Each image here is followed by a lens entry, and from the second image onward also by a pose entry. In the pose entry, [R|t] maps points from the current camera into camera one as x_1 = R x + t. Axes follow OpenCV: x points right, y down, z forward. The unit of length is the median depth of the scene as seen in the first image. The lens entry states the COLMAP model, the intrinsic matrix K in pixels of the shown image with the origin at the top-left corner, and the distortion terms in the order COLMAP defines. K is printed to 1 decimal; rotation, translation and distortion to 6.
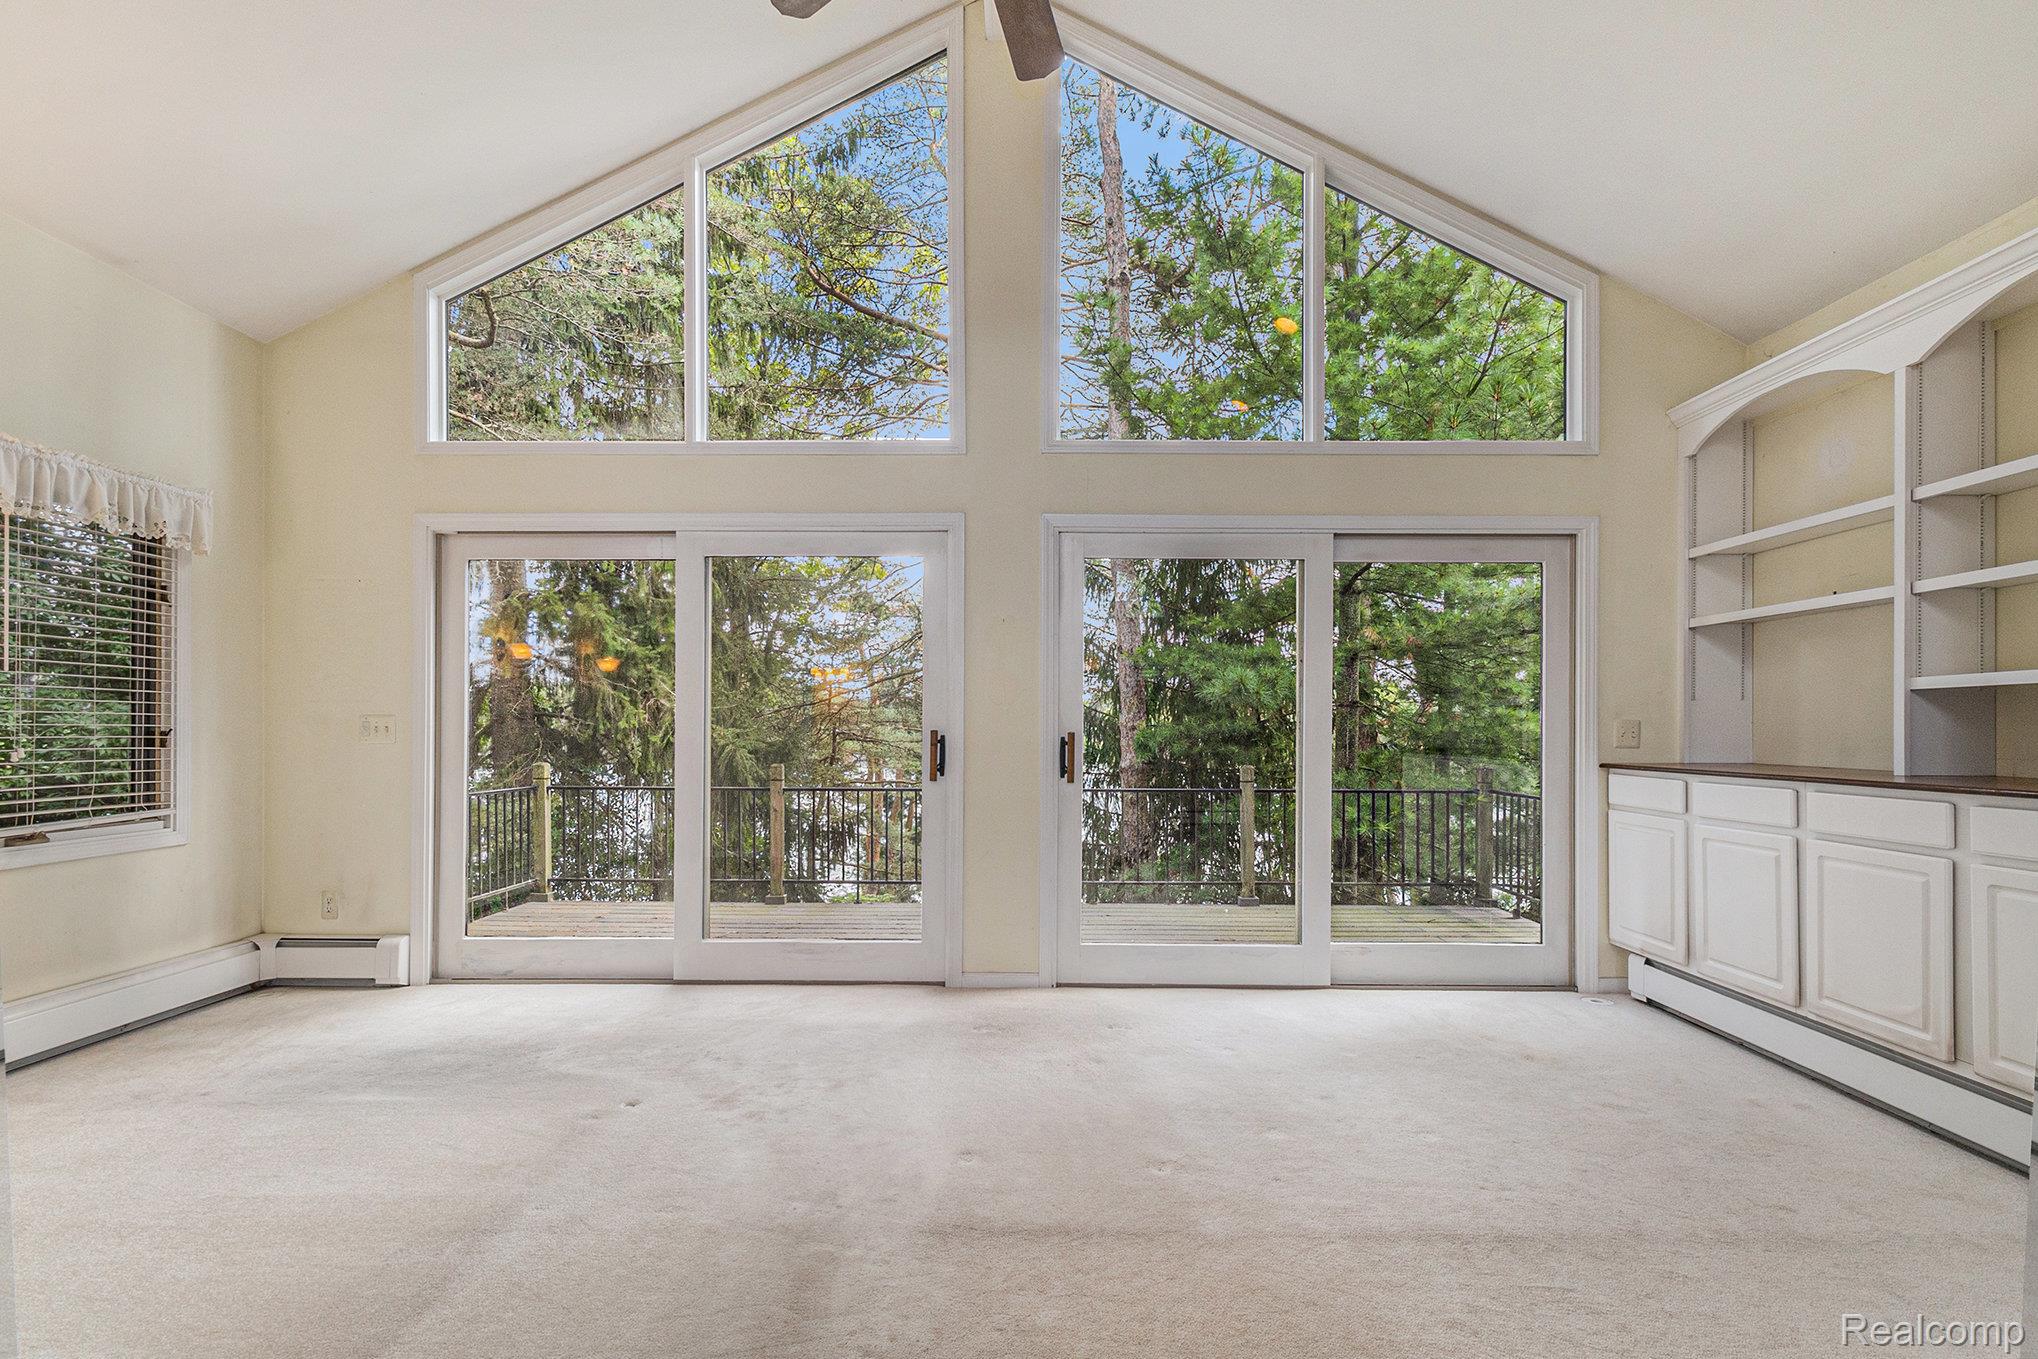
lens RADIAL K [[934.9, 0, 1016.7], [0, 934.9, 730.9], [0, 0, 1]] dist [-0.001248, 0.001176]
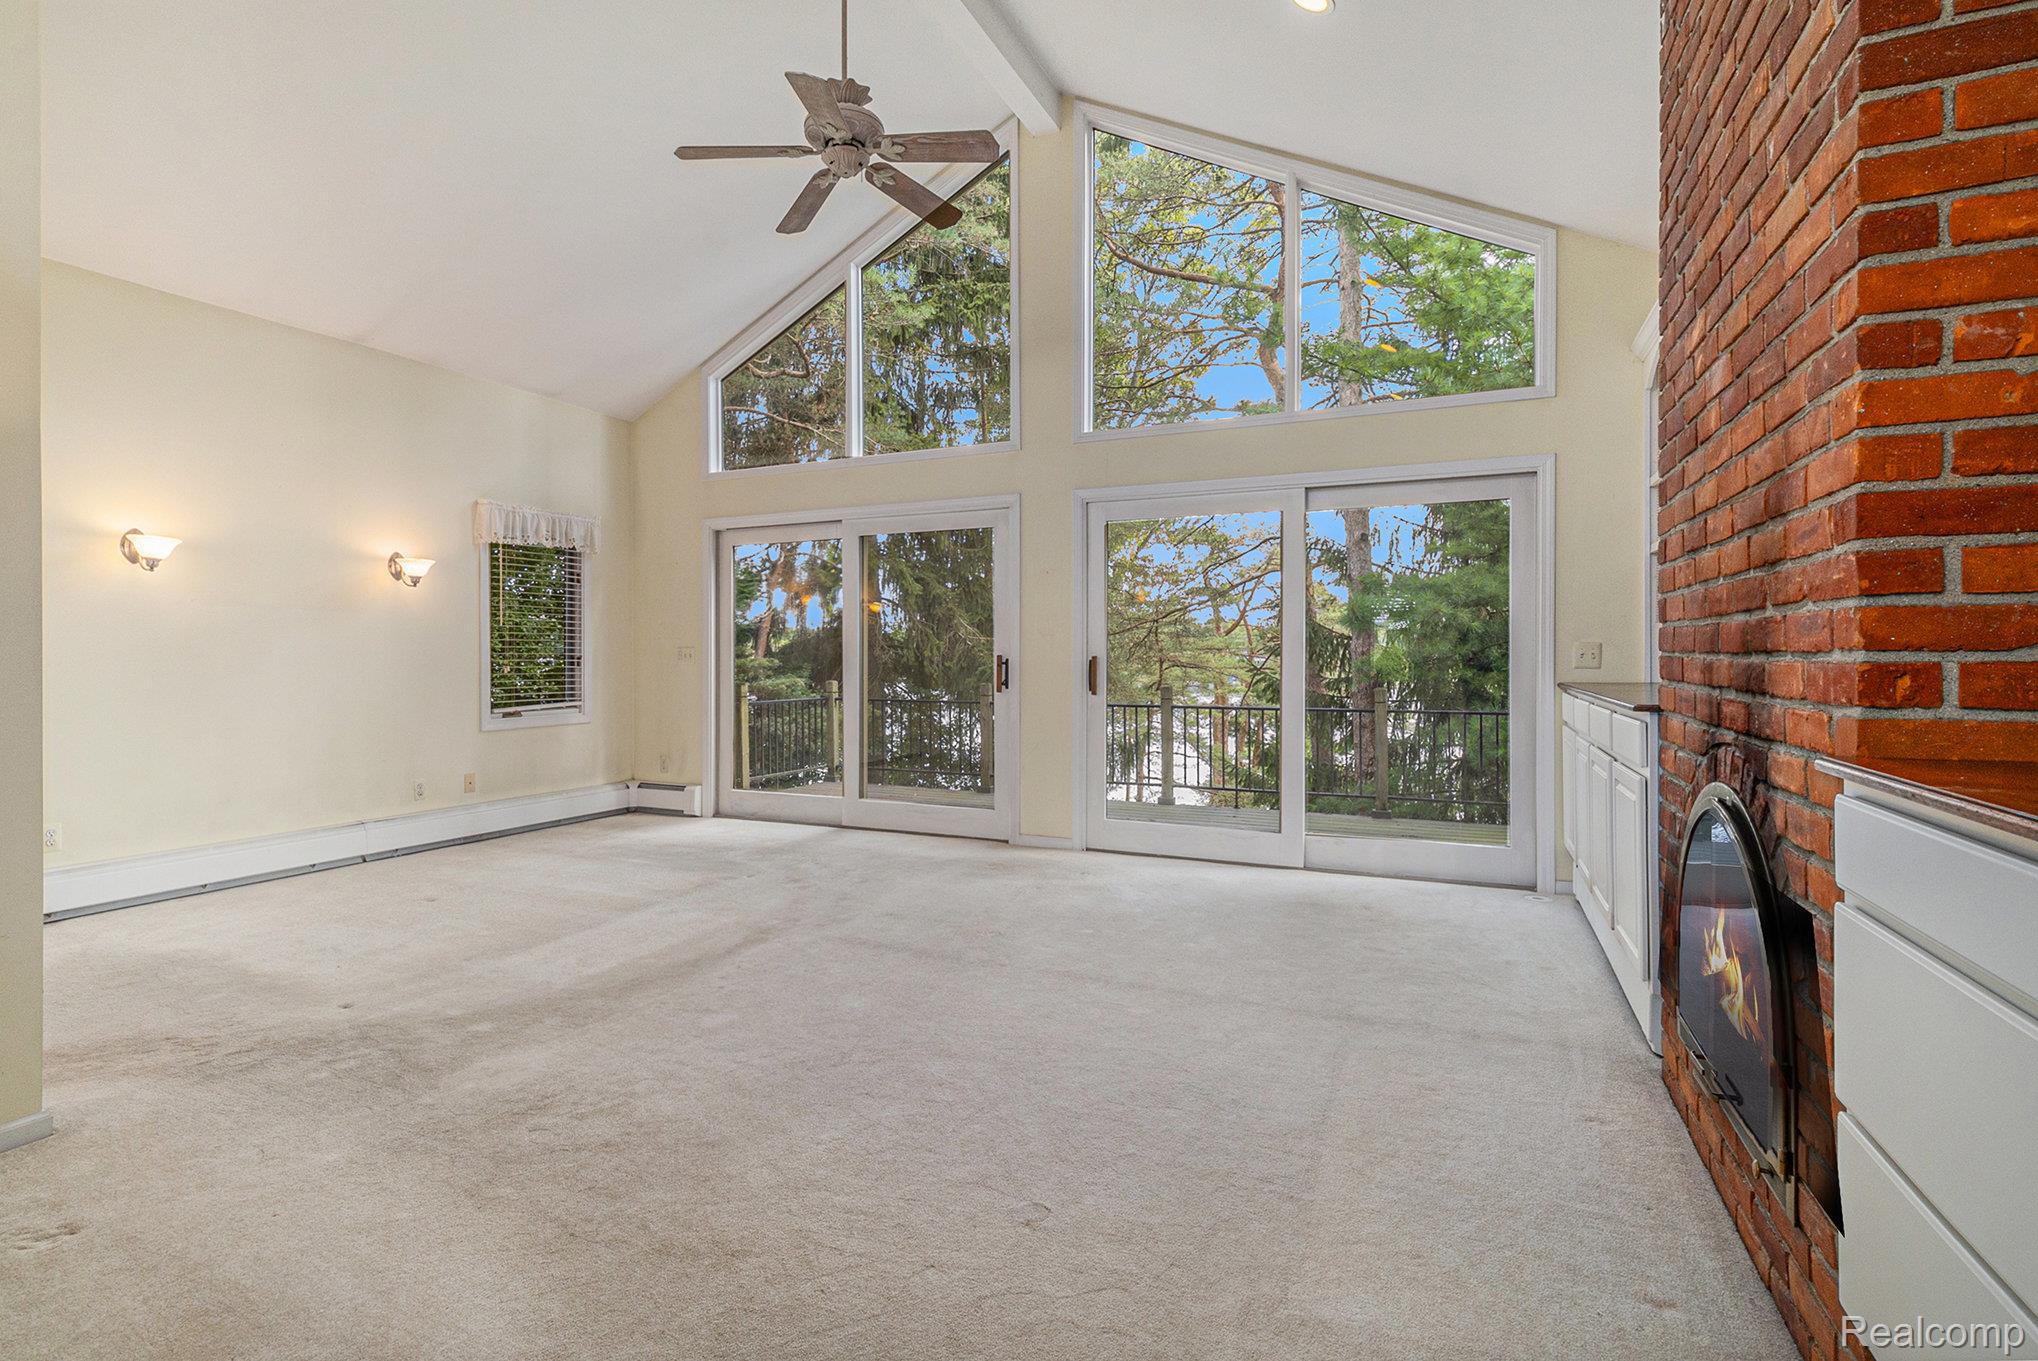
lens RADIAL K [[936.8, 0, 1019.1], [0, 936.8, 664.5], [0, 0, 1]] dist [-0.001925, -0.000122]
pose [[0.914419, 0.000091, -0.404770, 0.489359], [0.002499, 0.999980, 0.005870, 0.005320], [0.404762, -0.006379, 0.914400, -0.236011]]
